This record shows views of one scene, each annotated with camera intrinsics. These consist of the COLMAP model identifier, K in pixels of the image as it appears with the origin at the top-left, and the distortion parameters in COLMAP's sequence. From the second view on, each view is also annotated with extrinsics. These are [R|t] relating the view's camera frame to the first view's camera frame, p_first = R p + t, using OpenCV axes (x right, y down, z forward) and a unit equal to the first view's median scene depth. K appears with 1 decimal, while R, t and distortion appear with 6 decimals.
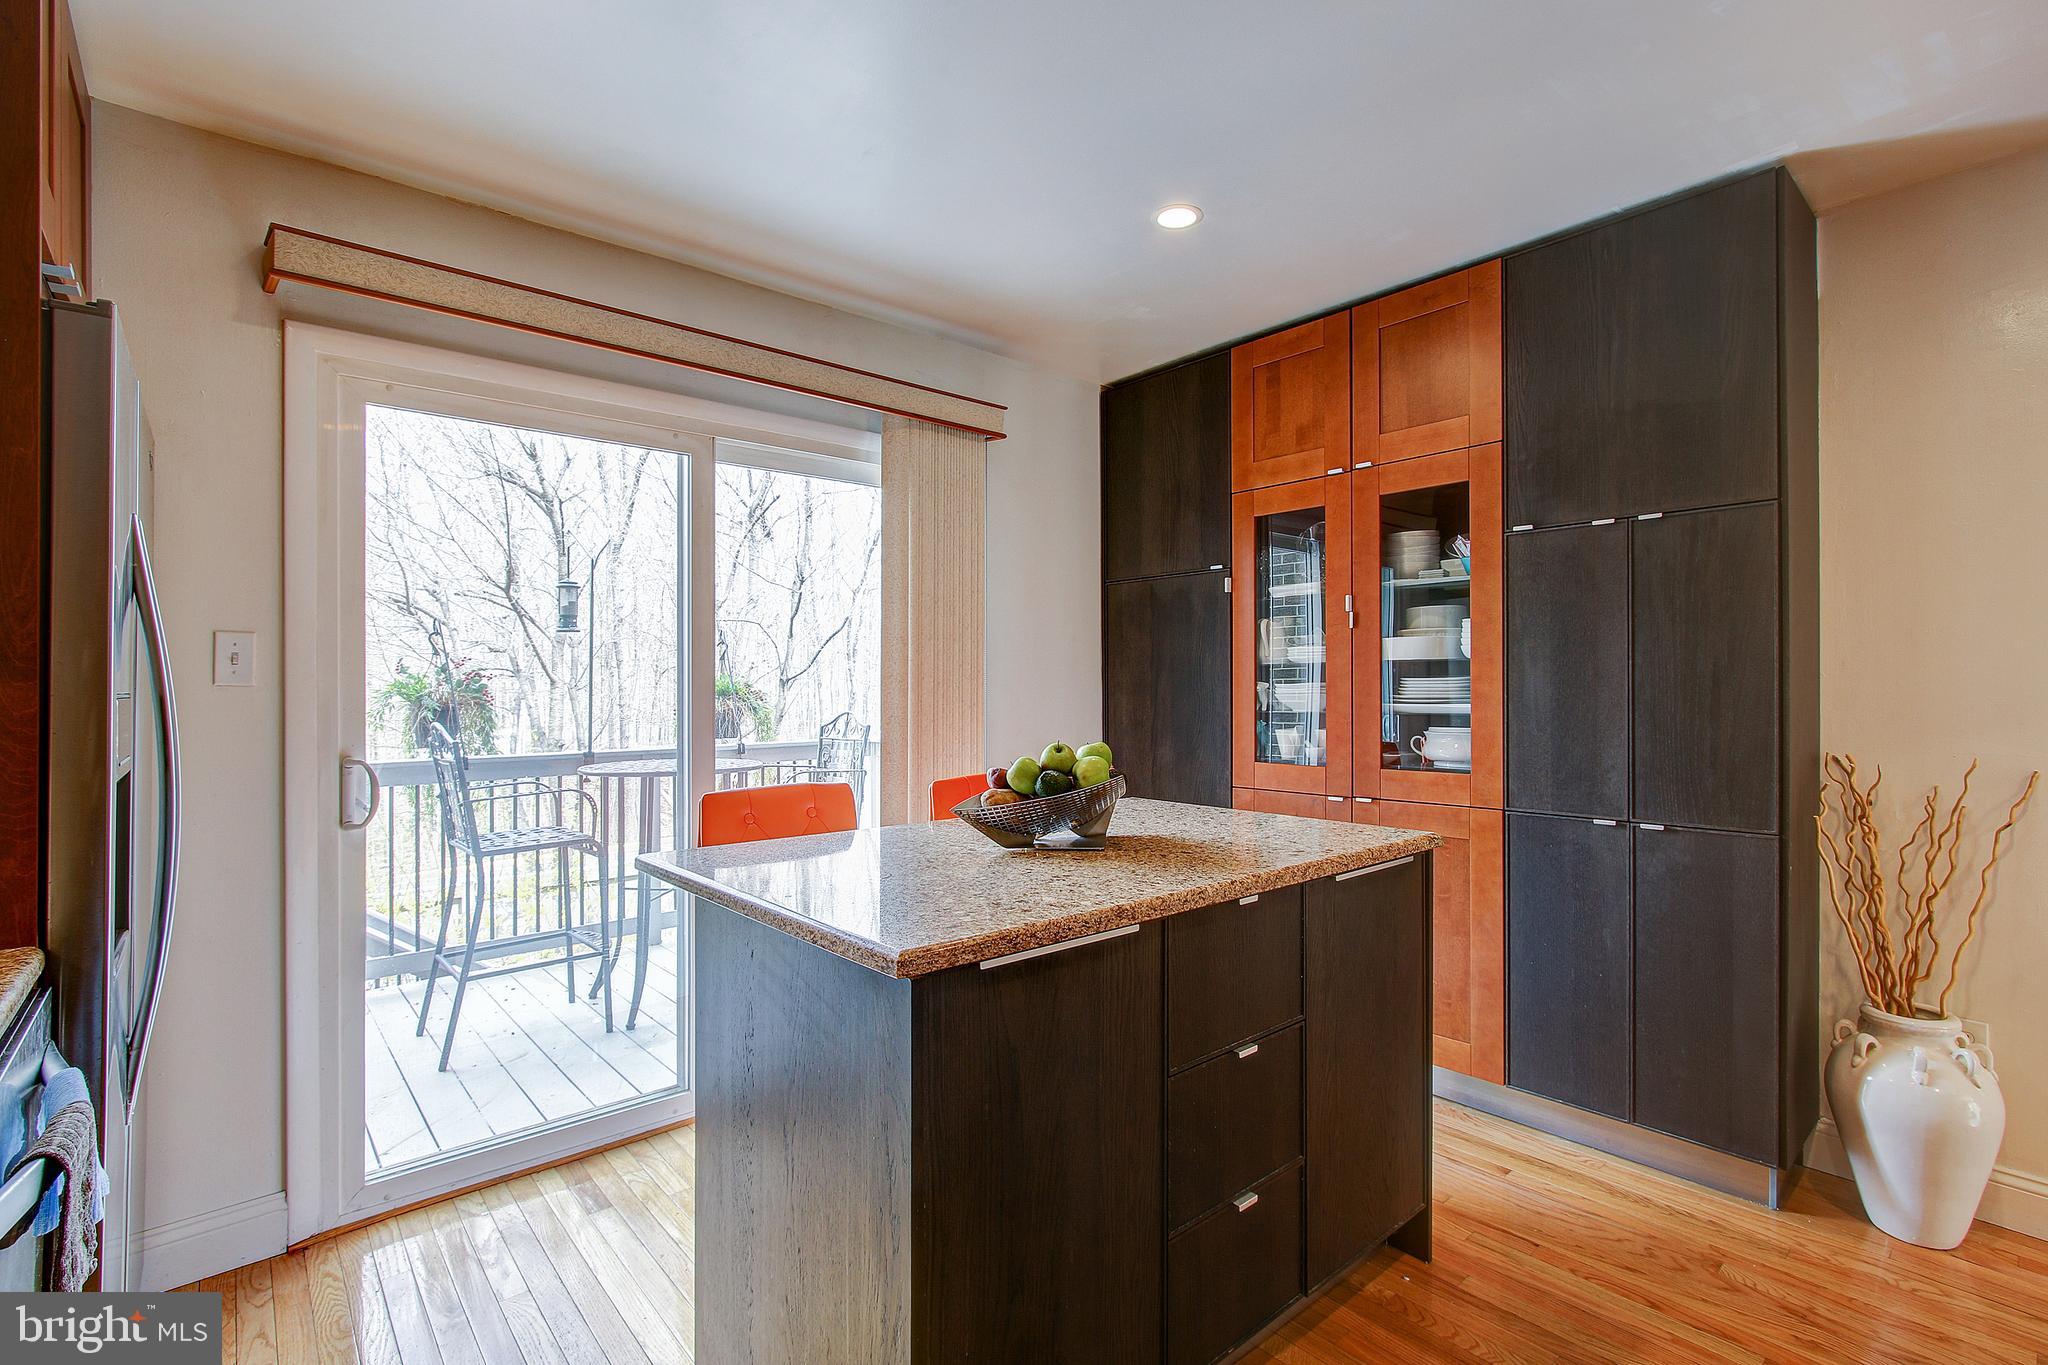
lens RADIAL K [[946.7, 0, 1027.8], [0, 946.7, 689.1], [0, 0, 1]] dist [-0.007905, -0.000498]
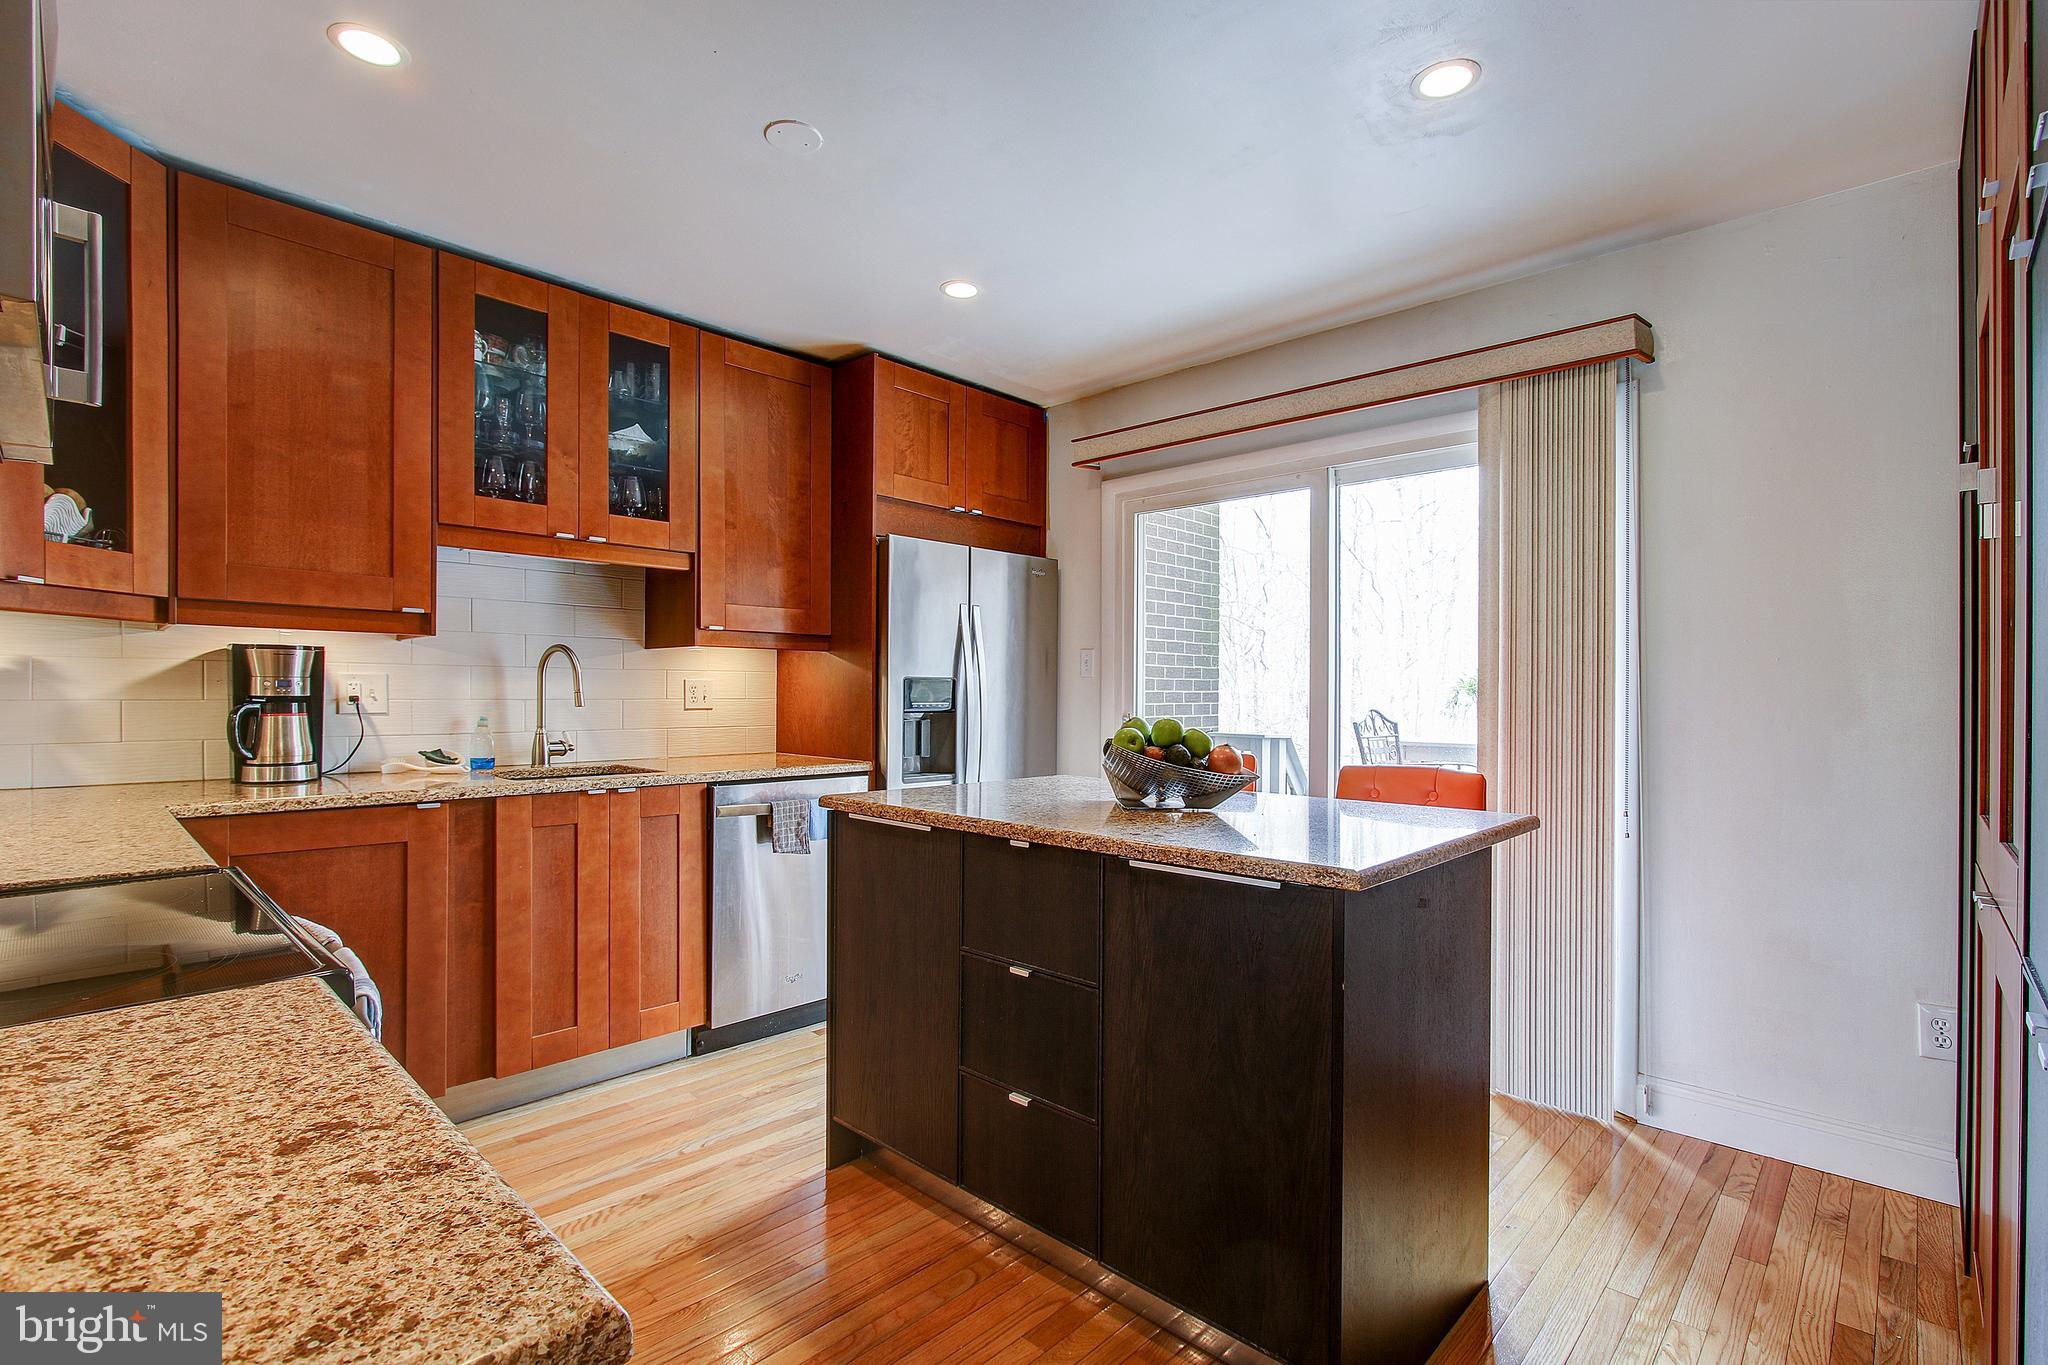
lens RADIAL K [[946.7, 0, 1028.3], [0, 946.7, 678.9], [0, 0, 1]] dist [-0.007905, -0.000498]
pose [[0.089568, -0.002765, -0.995977, 0.866731], [-0.012338, 0.999916, -0.003886, 0.011291], [0.995904, 0.012636, 0.089526, 0.548123]]
